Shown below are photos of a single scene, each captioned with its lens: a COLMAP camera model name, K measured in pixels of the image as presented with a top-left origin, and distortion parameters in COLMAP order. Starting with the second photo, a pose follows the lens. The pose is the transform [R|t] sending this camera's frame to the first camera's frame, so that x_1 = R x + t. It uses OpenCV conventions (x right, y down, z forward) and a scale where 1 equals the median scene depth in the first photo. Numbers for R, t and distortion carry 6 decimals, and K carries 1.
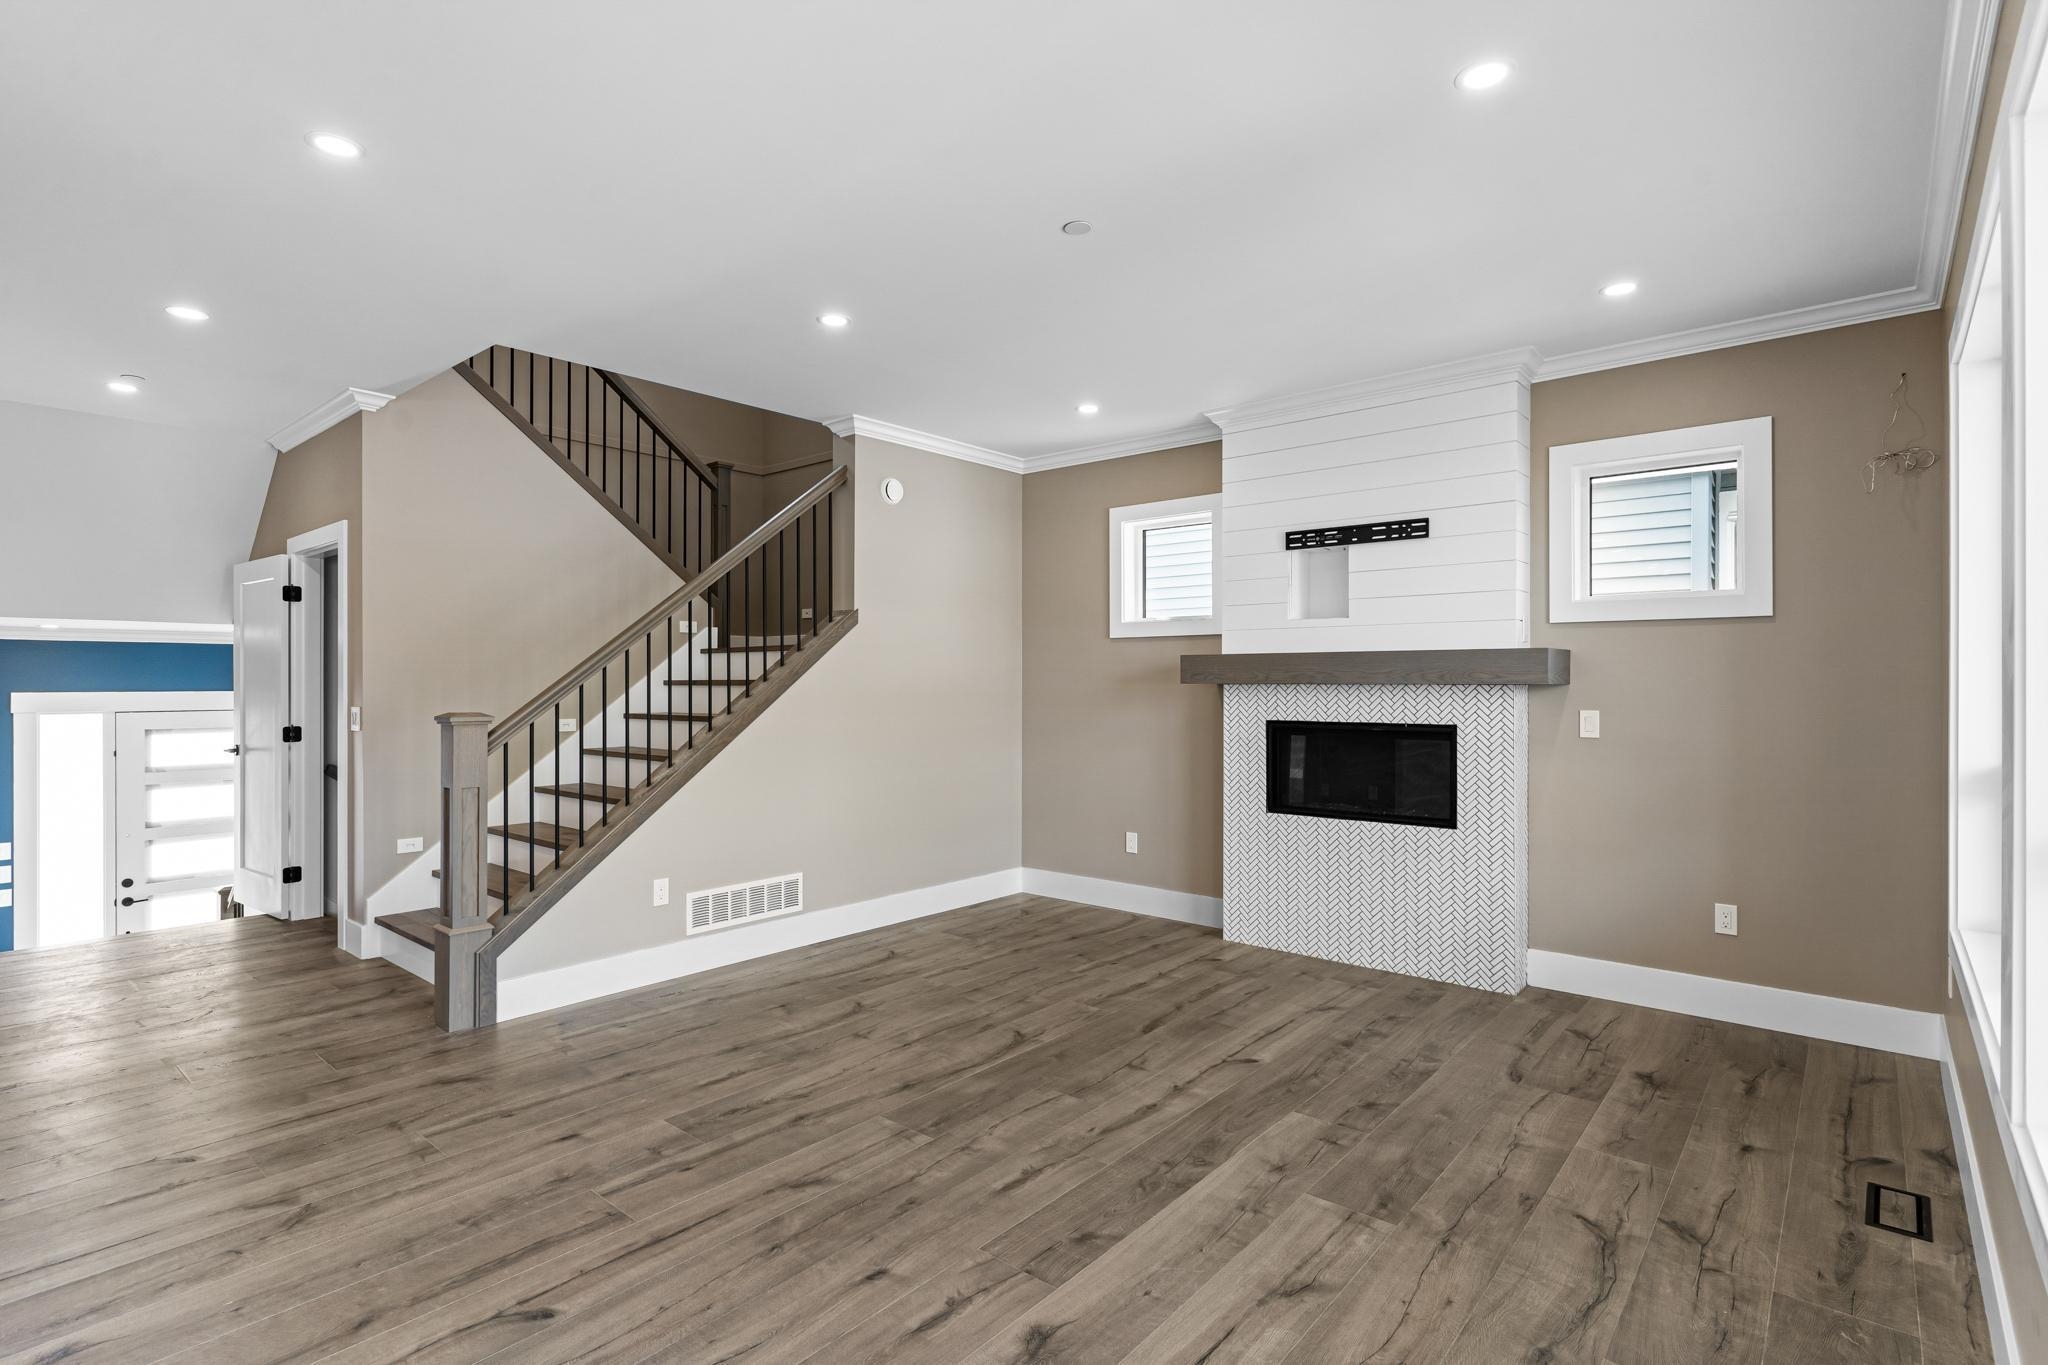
lens RADIAL K [[990.2, 0, 1014.5], [0, 990.2, 681.1], [0, 0, 1]] dist [0.002156, 0.000477]
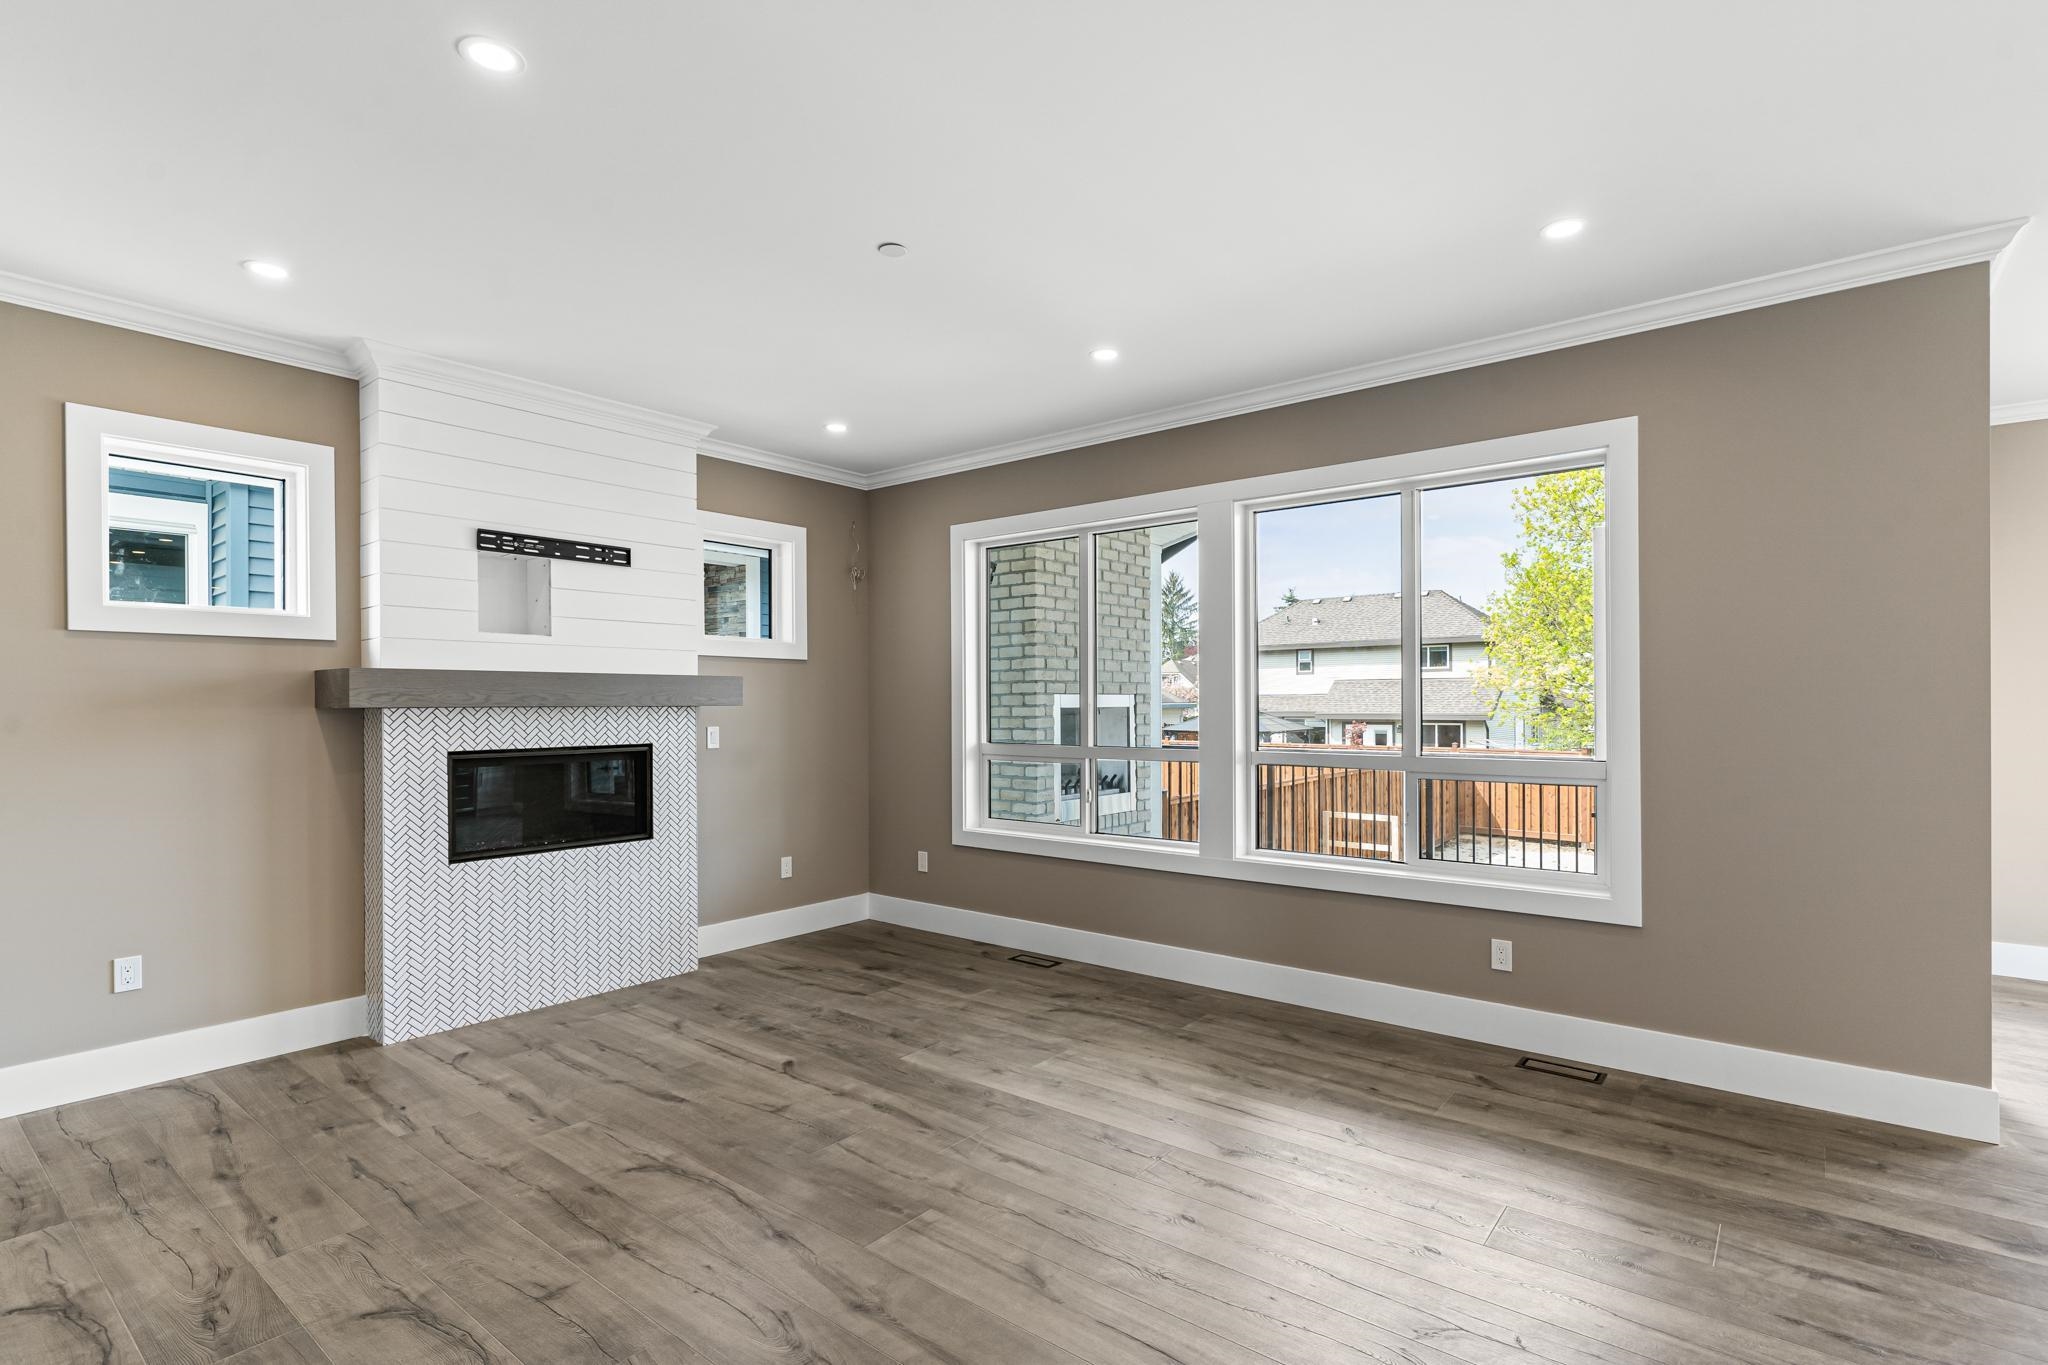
lens RADIAL K [[983.0, 0, 1020.8], [0, 983.0, 700.5], [0, 0, 1]] dist [-0.000355, 0.000240]
pose [[-0.030557, 0.002586, 0.999530, -0.756865], [0.003945, 0.999989, -0.002467, 0.001536], [-0.999525, 0.003867, -0.030567, 0.729777]]
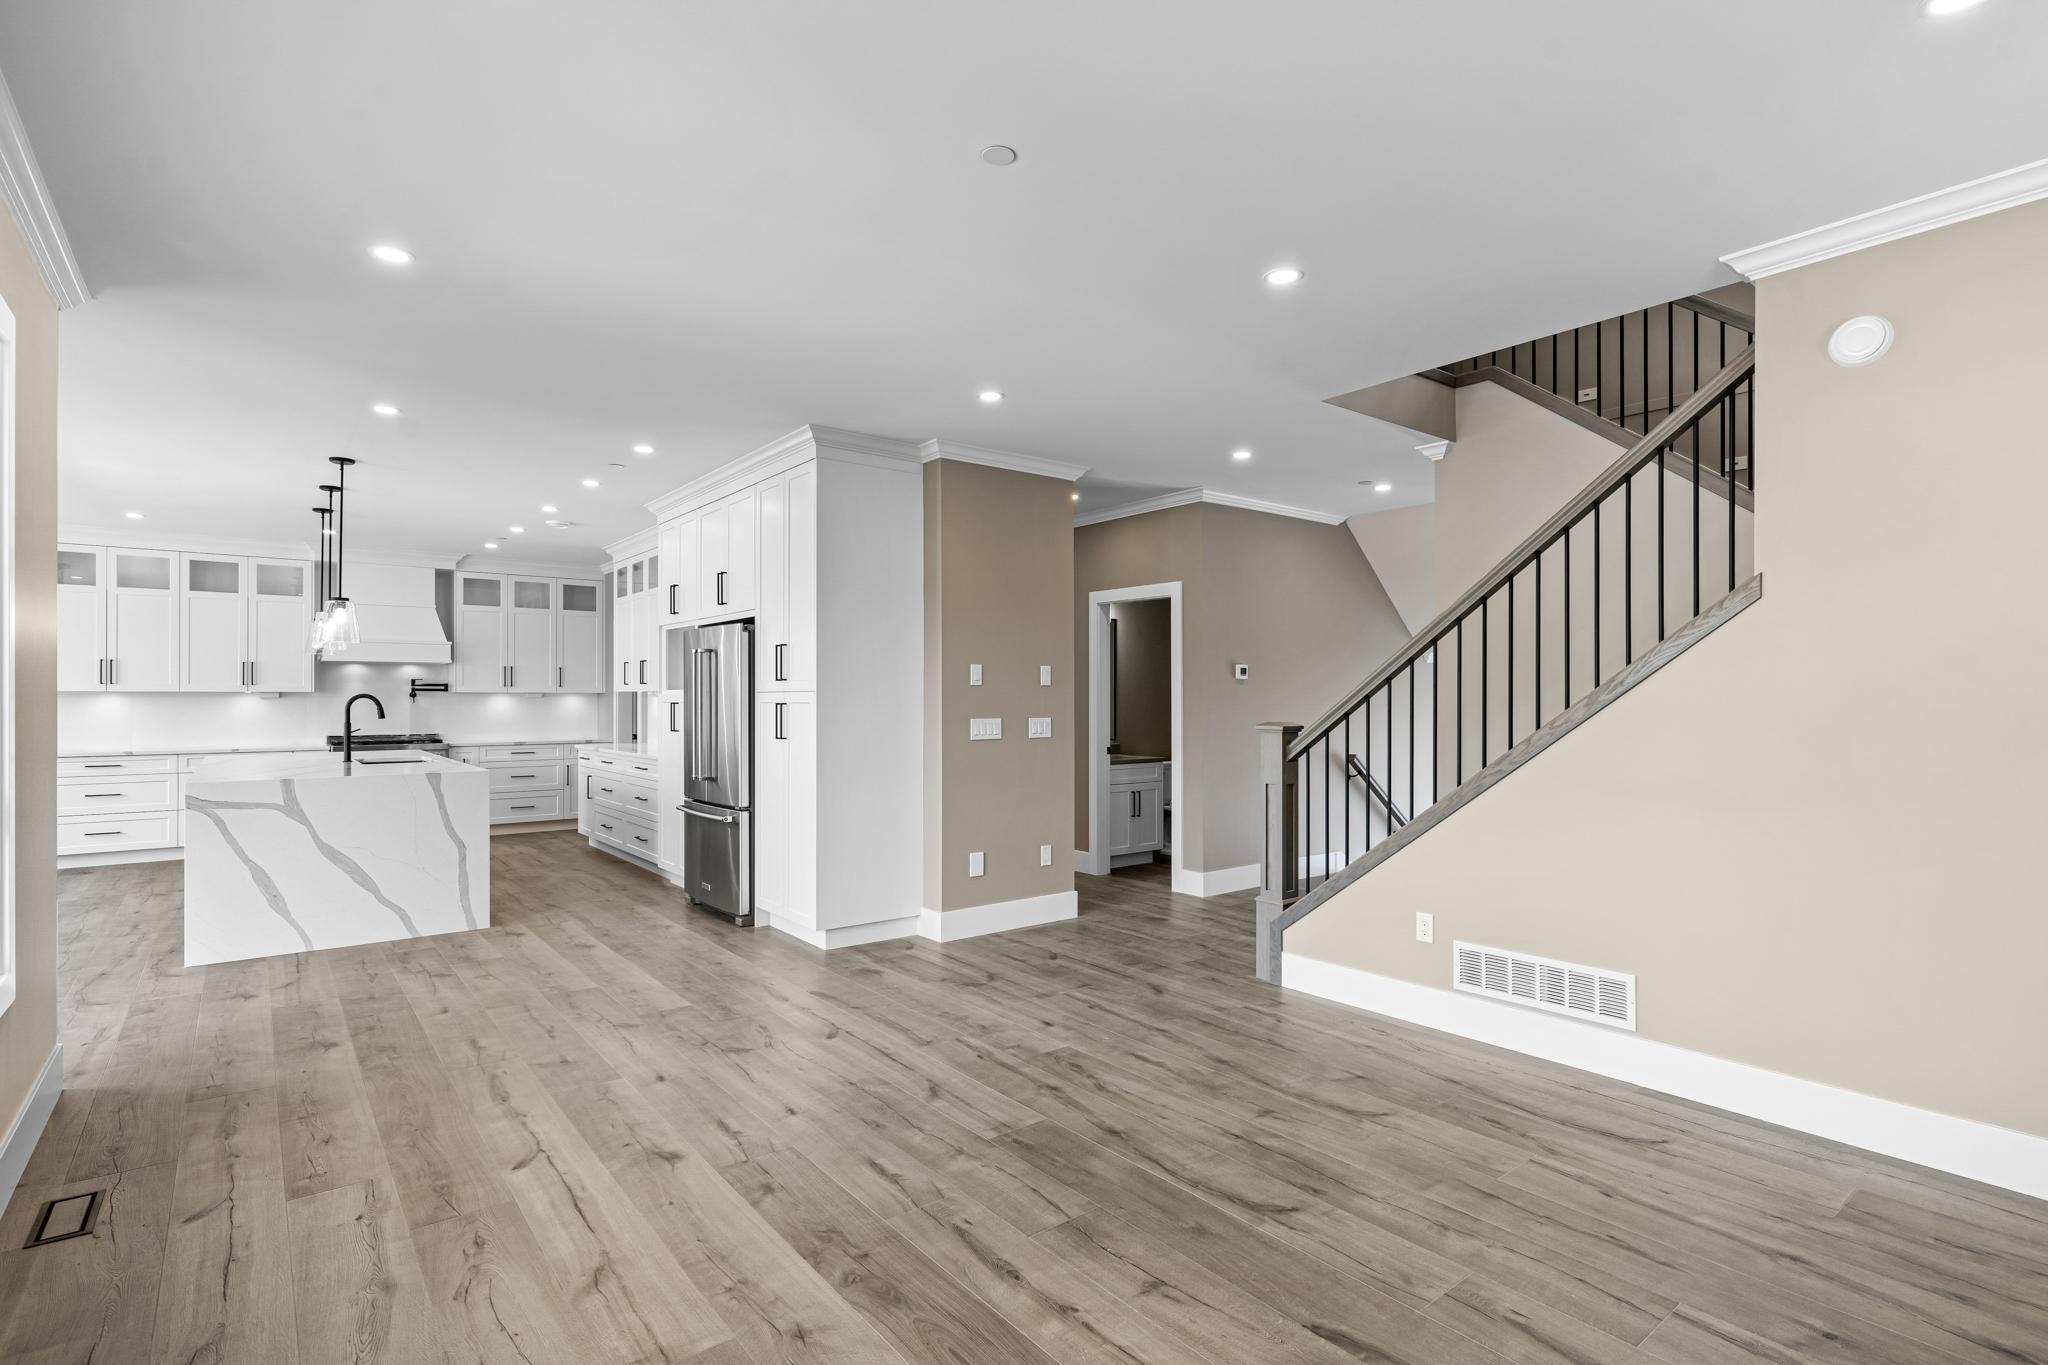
lens RADIAL K [[983.0, 0, 1020.8], [0, 983.0, 700.5], [0, 0, 1]] dist [-0.000355, 0.000240]
pose [[-0.192162, 0.002492, -0.981360, 0.706823], [0.000816, 0.999997, 0.002379, 0.001955], [0.981363, -0.000344, -0.192164, 0.951345]]
